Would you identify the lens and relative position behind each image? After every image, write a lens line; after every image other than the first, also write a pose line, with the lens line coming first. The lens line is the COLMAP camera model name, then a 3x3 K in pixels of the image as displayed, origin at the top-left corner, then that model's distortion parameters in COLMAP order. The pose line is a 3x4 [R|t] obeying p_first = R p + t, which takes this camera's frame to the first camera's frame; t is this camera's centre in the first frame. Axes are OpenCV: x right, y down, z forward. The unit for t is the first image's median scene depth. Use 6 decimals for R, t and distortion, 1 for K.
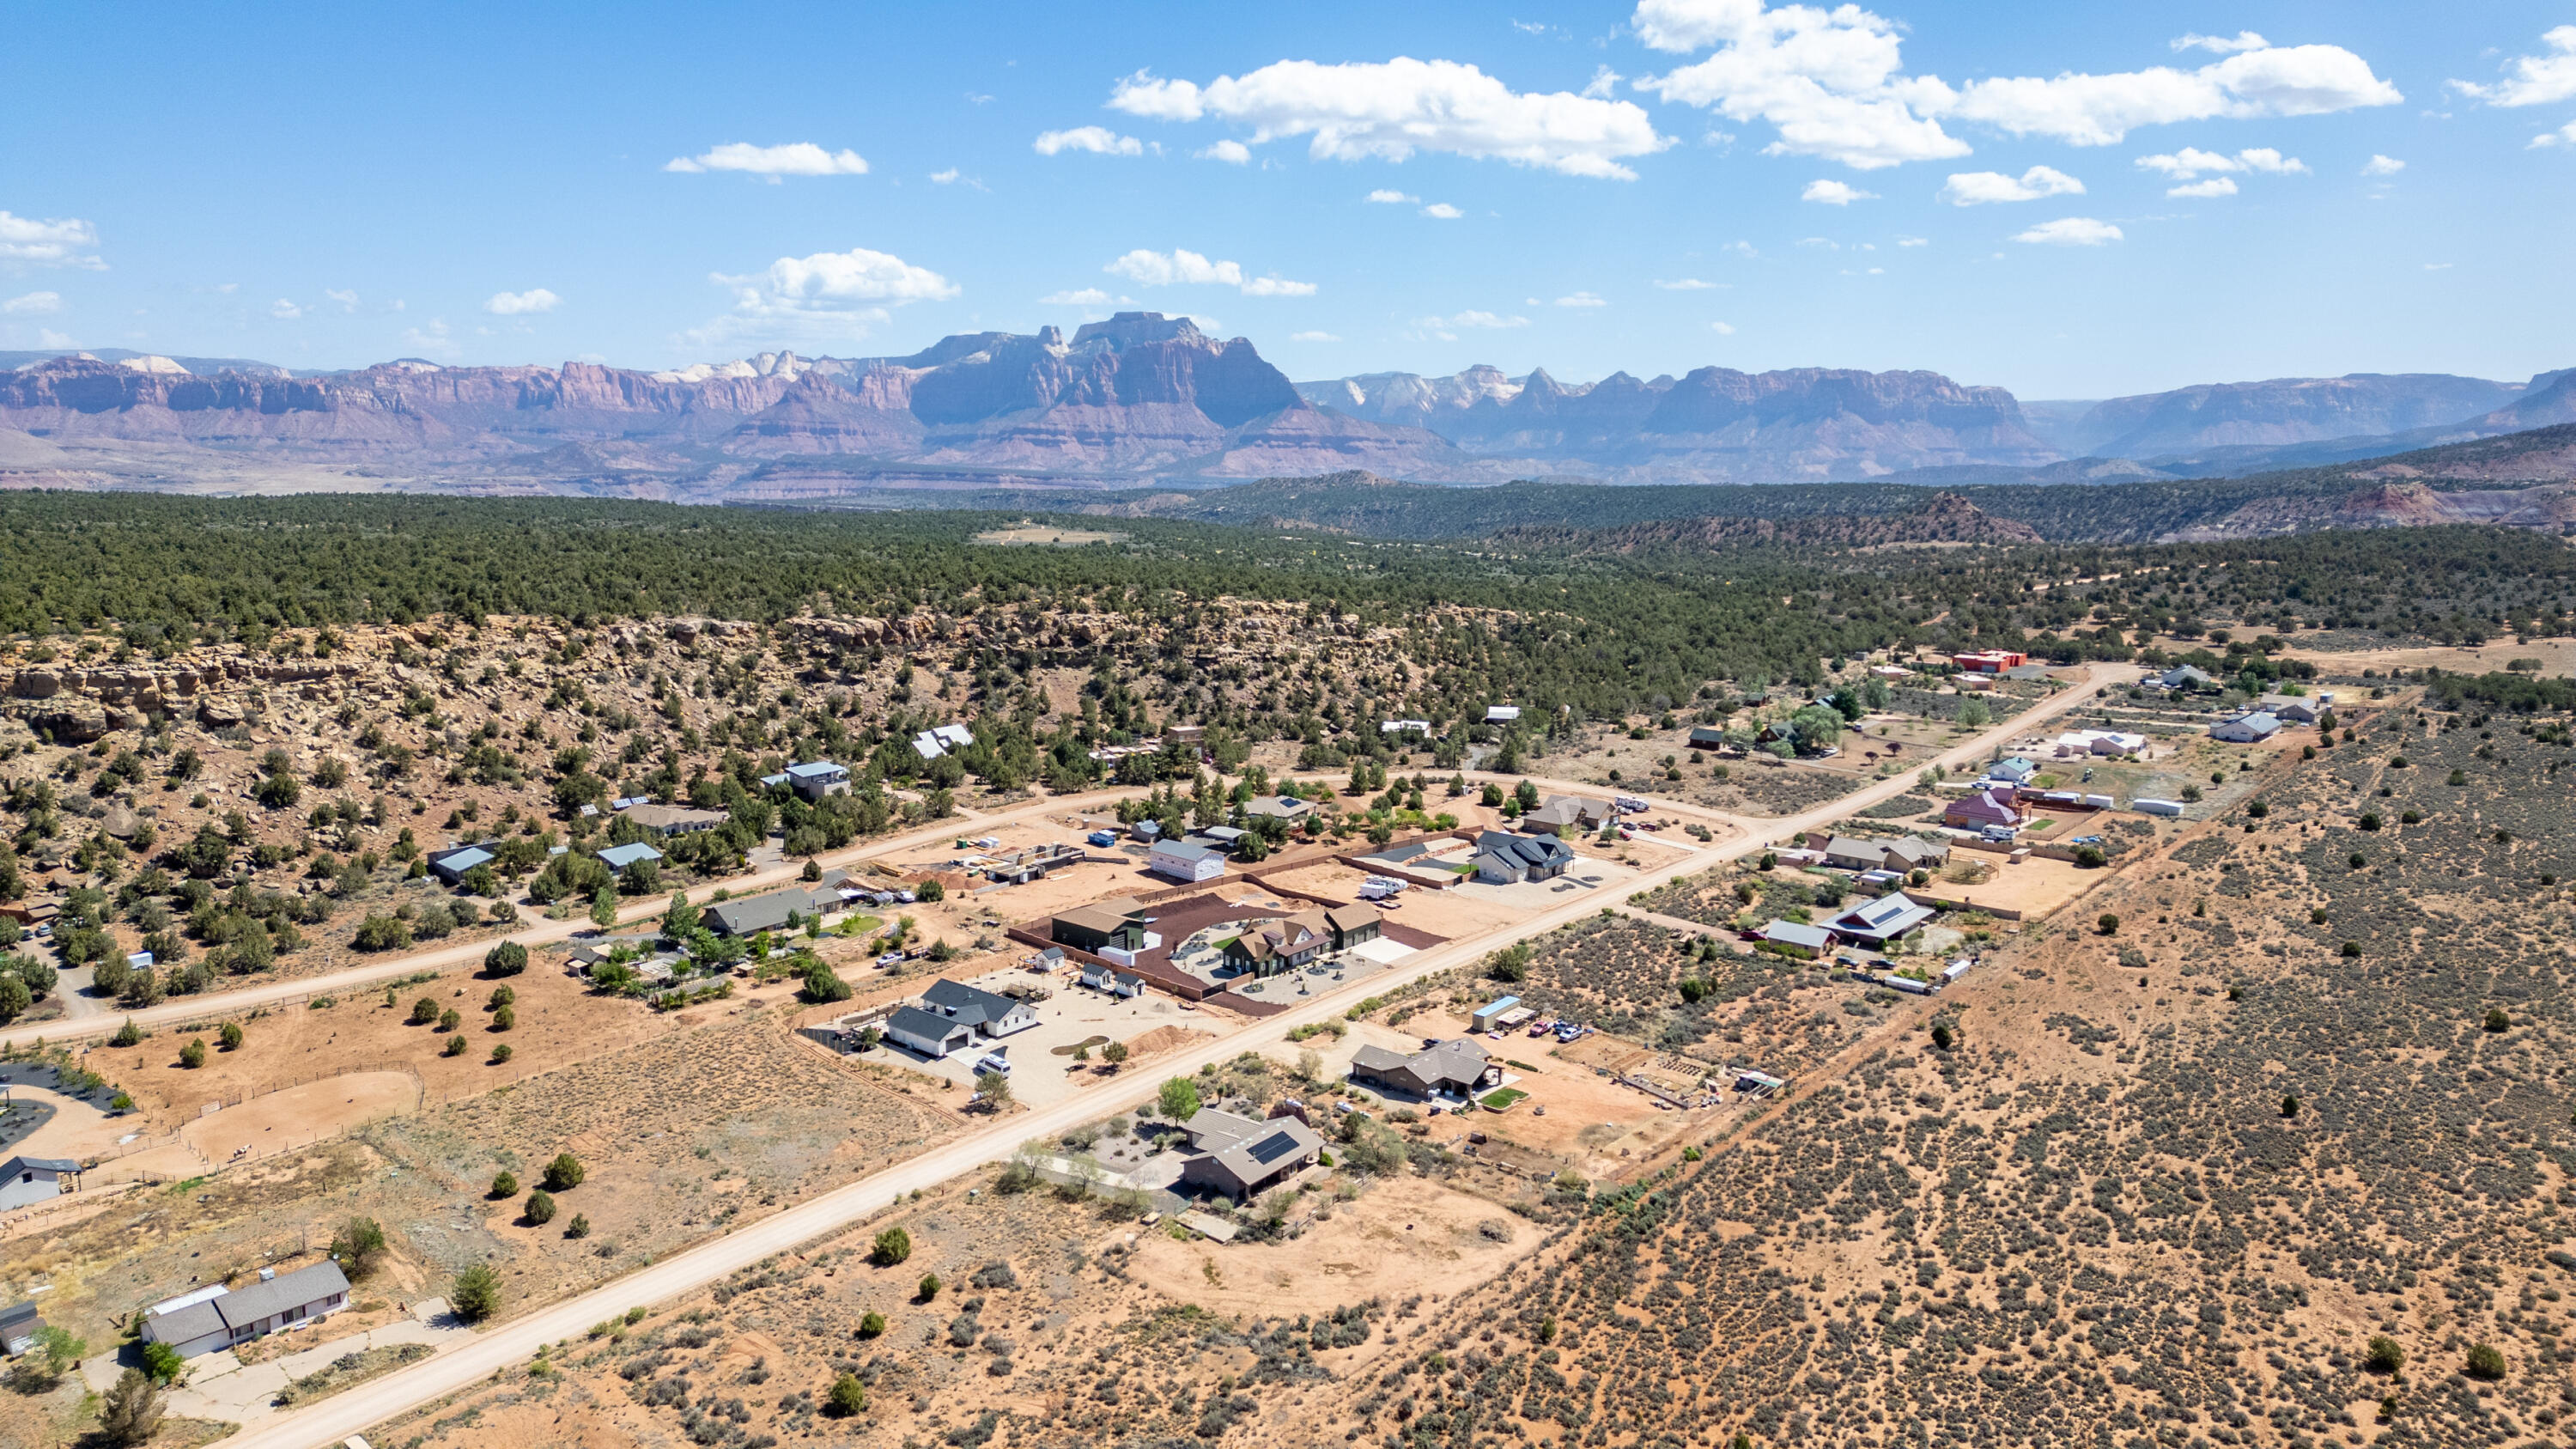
lens RADIAL K [[2205.5, 0, 1288.0], [0, 2205.5, 724.5], [0, 0, 1]] dist [0.137640, -0.236306]
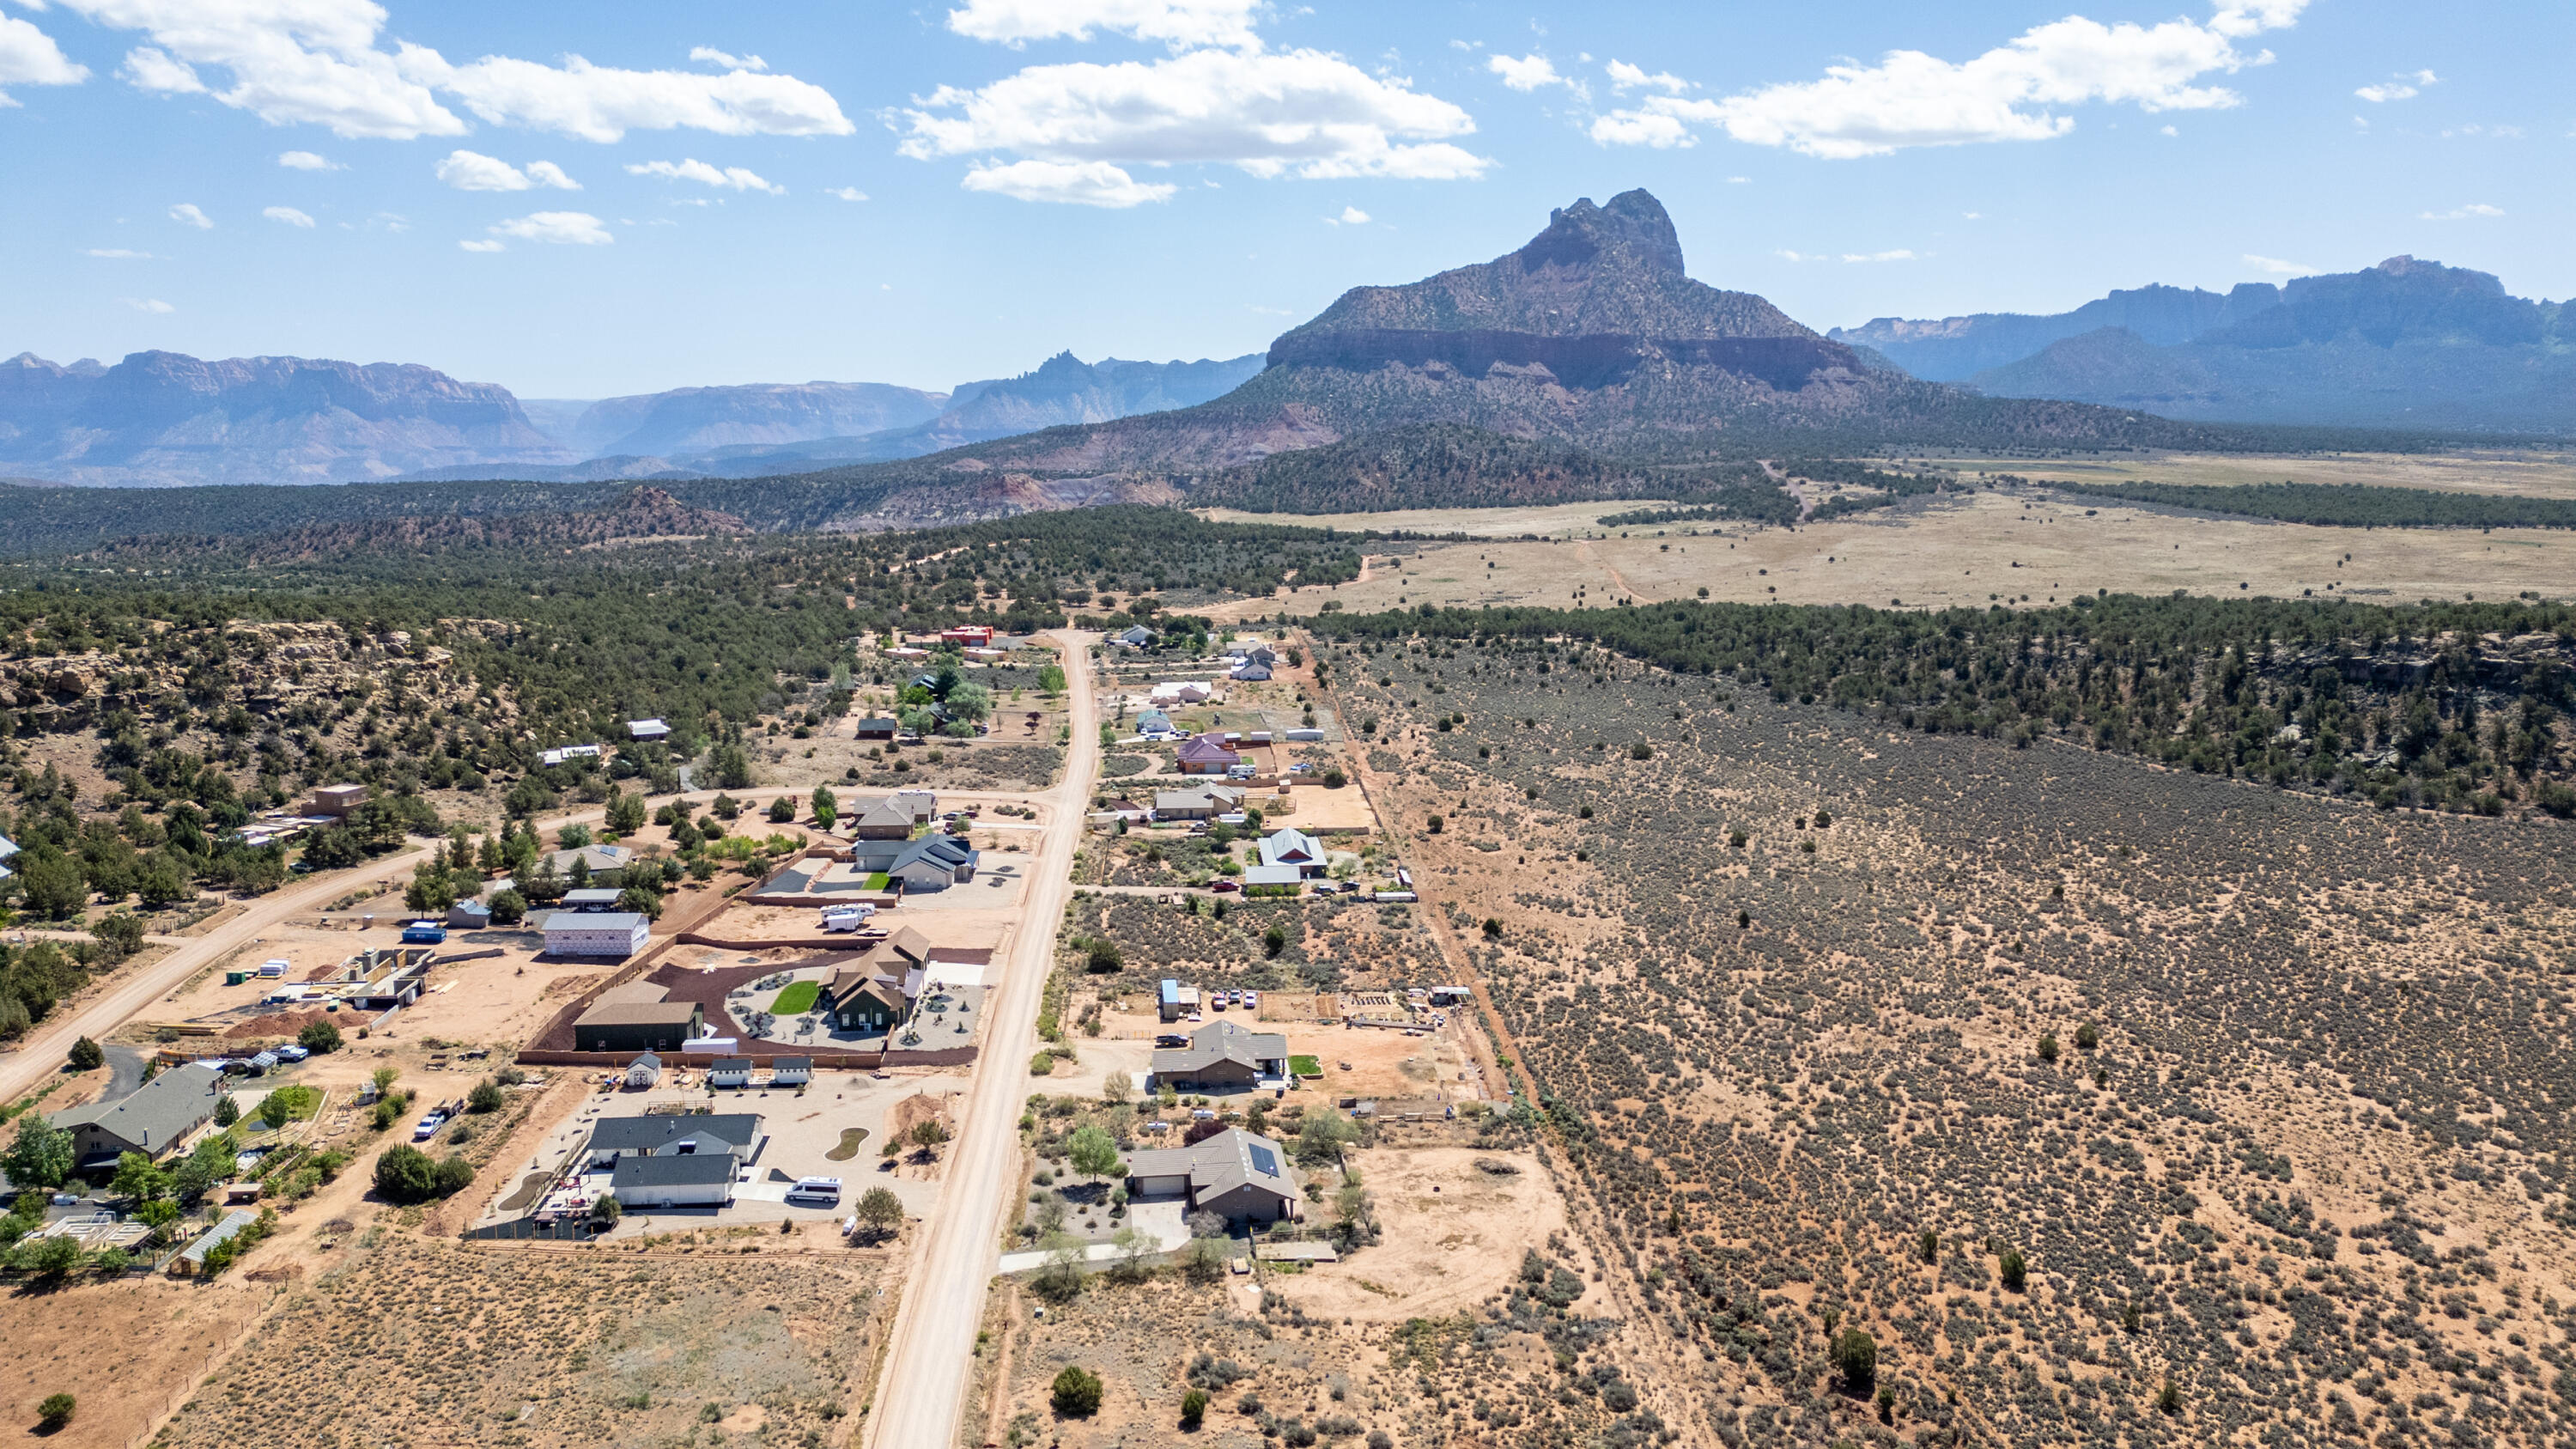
lens RADIAL K [[2205.5, 0, 1288.0], [0, 2205.5, 724.5], [0, 0, 1]] dist [0.137640, -0.236306]
pose [[0.598280, -0.102578, 0.794694, -0.438132], [0.111823, 0.992755, 0.043959, -0.016452], [-0.793446, 0.062565, 0.605416, 0.263234]]
